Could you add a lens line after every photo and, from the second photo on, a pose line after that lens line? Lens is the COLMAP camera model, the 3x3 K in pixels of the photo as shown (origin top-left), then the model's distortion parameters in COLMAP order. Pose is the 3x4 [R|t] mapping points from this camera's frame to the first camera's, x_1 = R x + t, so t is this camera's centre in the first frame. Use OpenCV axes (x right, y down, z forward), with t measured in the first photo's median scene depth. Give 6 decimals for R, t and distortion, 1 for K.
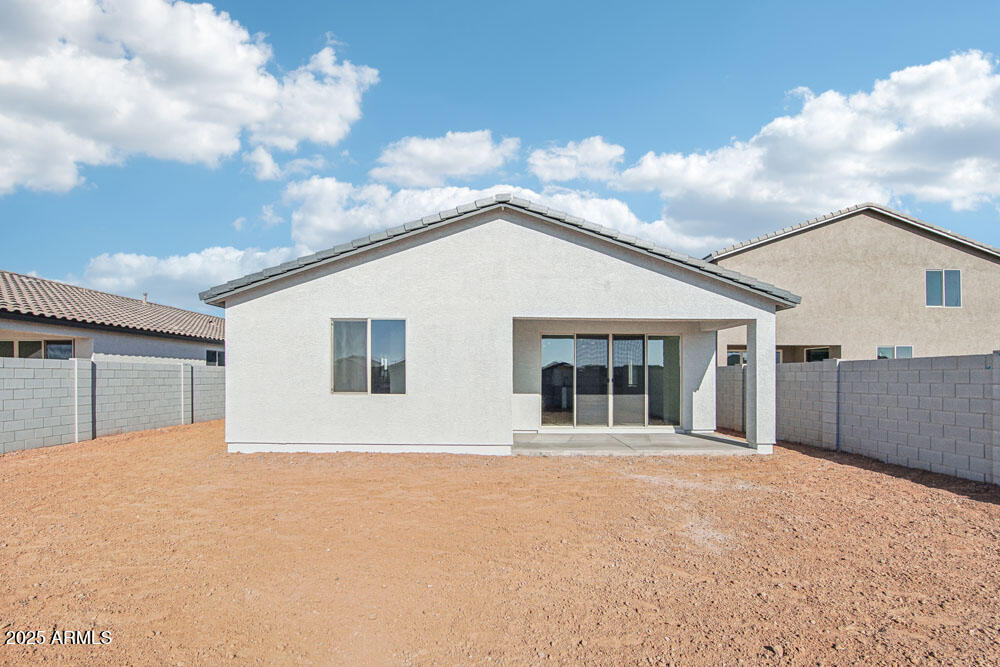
lens RADIAL K [[452.8, 0, 496.6], [0, 452.8, 376.6], [0, 0, 1]] dist [-0.003203, -0.000127]
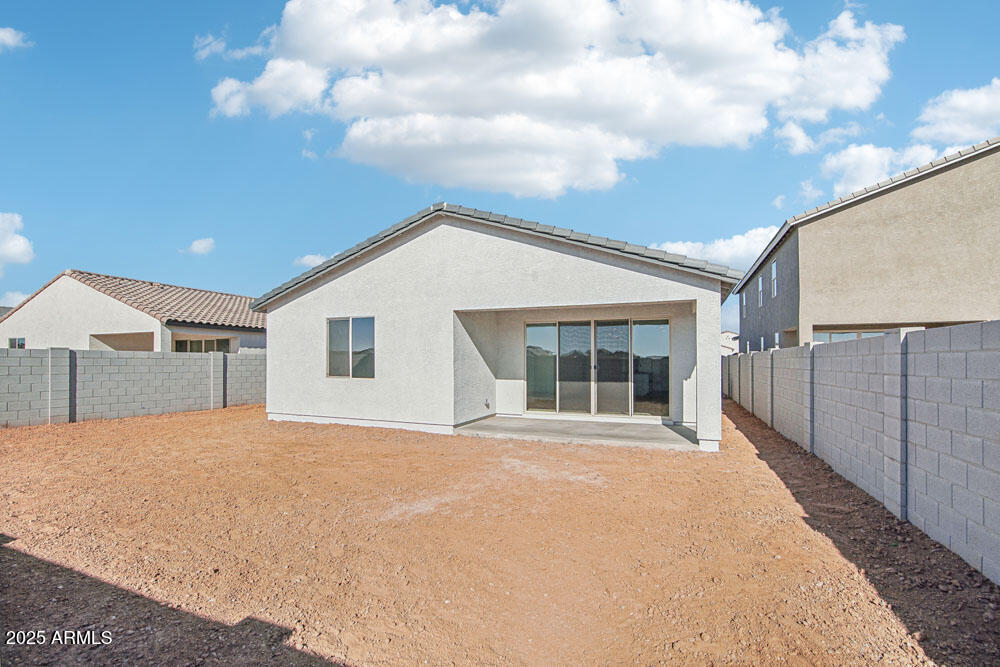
lens RADIAL K [[441.4, 0, 496.3], [0, 441.4, 347.7], [0, 0, 1]] dist [0.002584, 0.000172]
pose [[0.921669, -0.015935, -0.387650, 0.453261], [0.001260, 0.999274, -0.038081, 0.002001], [0.387975, 0.034609, 0.921020, 0.033175]]
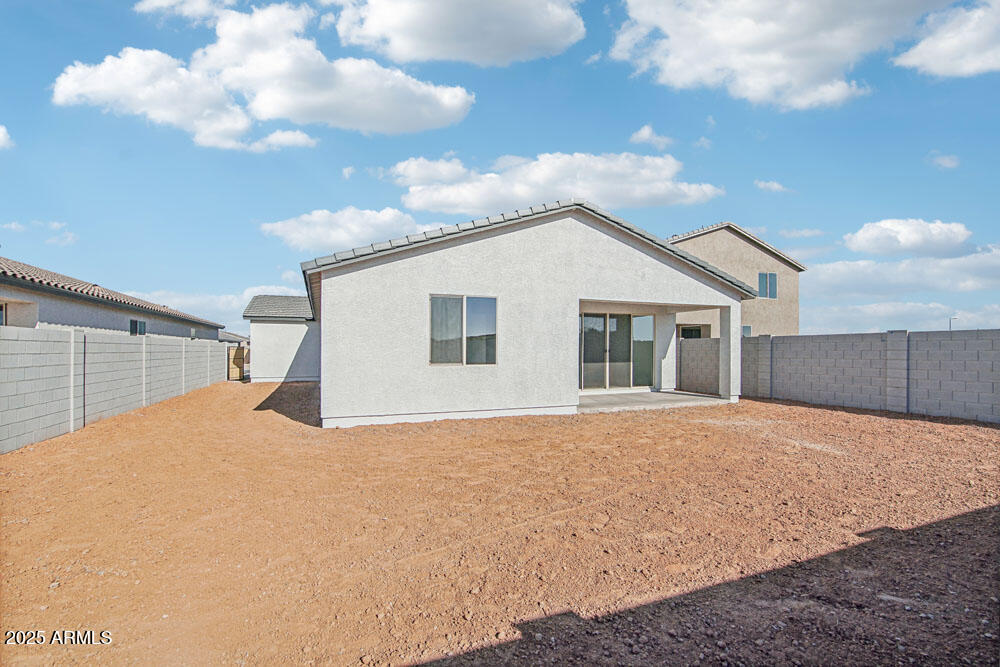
lens RADIAL K [[441.4, 0, 496.3], [0, 441.4, 347.7], [0, 0, 1]] dist [0.002584, 0.000172]
pose [[0.935279, -0.005481, 0.353869, -0.477173], [0.006484, 0.999978, -0.001650, -0.000798], [-0.353852, 0.003838, 0.935294, -0.014250]]
